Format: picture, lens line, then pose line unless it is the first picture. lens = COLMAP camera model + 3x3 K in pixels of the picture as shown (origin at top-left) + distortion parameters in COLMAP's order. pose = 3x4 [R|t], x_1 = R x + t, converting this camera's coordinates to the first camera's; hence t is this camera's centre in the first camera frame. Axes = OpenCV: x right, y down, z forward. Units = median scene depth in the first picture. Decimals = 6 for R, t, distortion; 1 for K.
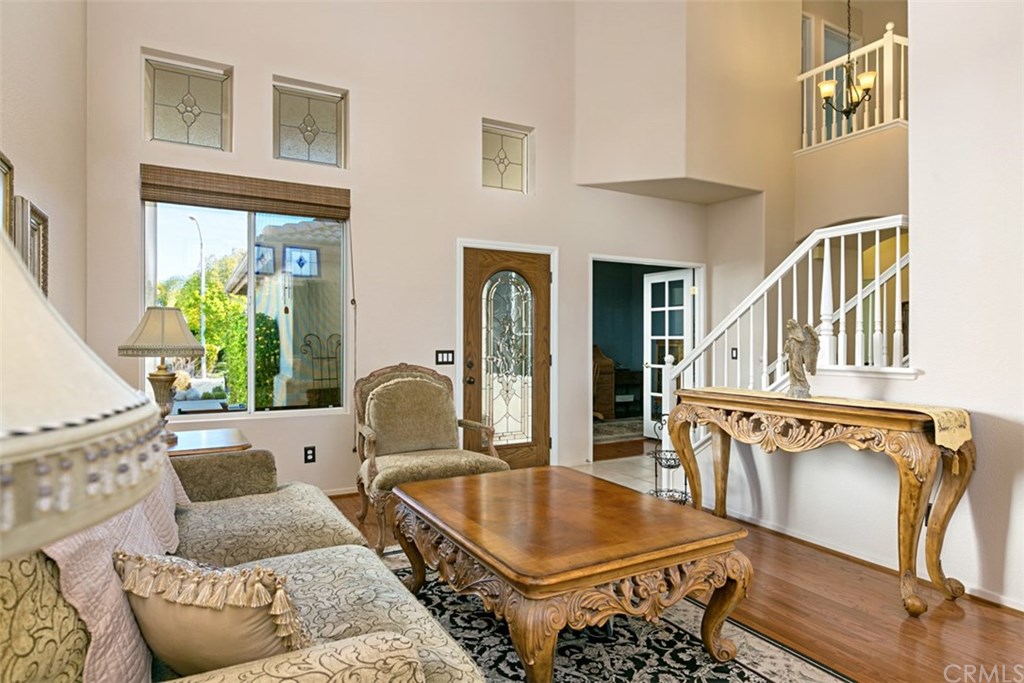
lens RADIAL K [[583.4, 0, 503.5], [0, 583.4, 338.6], [0, 0, 1]] dist [-0.008643, -0.000783]
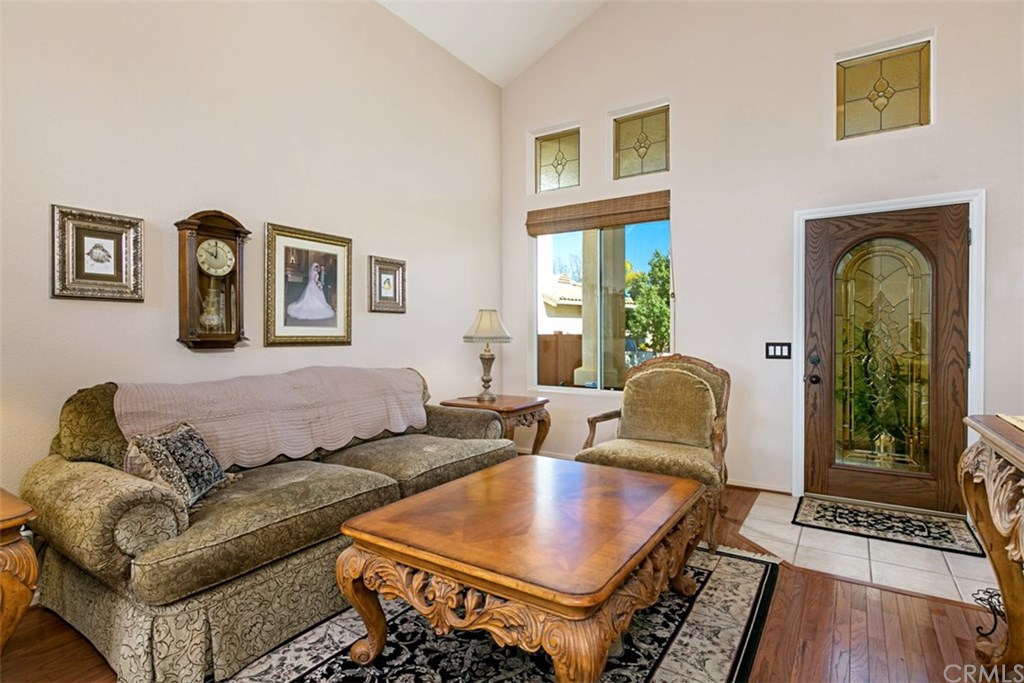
lens RADIAL K [[515.7, 0, 507.8], [0, 515.7, 337.3], [0, 0, 1]] dist [-0.001208, -0.002929]
pose [[0.463048, 0.002649, -0.886329, 0.415981], [0.003833, 0.999980, 0.004991, 0.007173], [0.886325, -0.005709, 0.463029, 0.292521]]
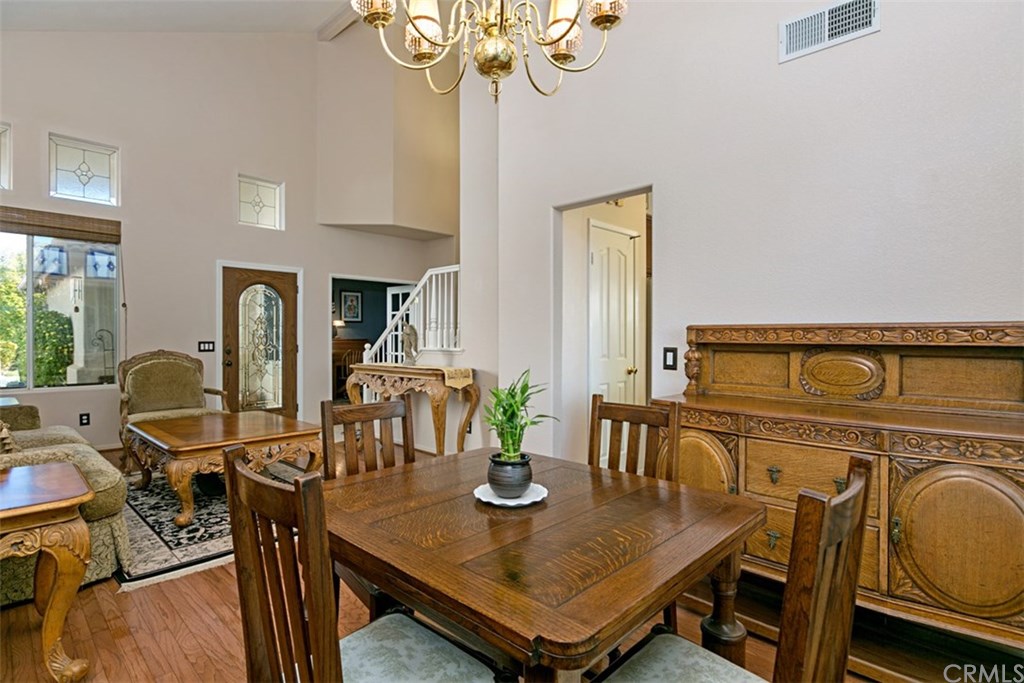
lens RADIAL K [[515.7, 0, 510.6], [0, 515.7, 338.9], [0, 0, 1]] dist [-0.001208, -0.002929]
pose [[0.953428, -0.001993, 0.301615, 0.225436], [0.000009, 0.999978, 0.006579, 0.006740], [-0.301621, -0.006270, 0.953407, -0.387420]]
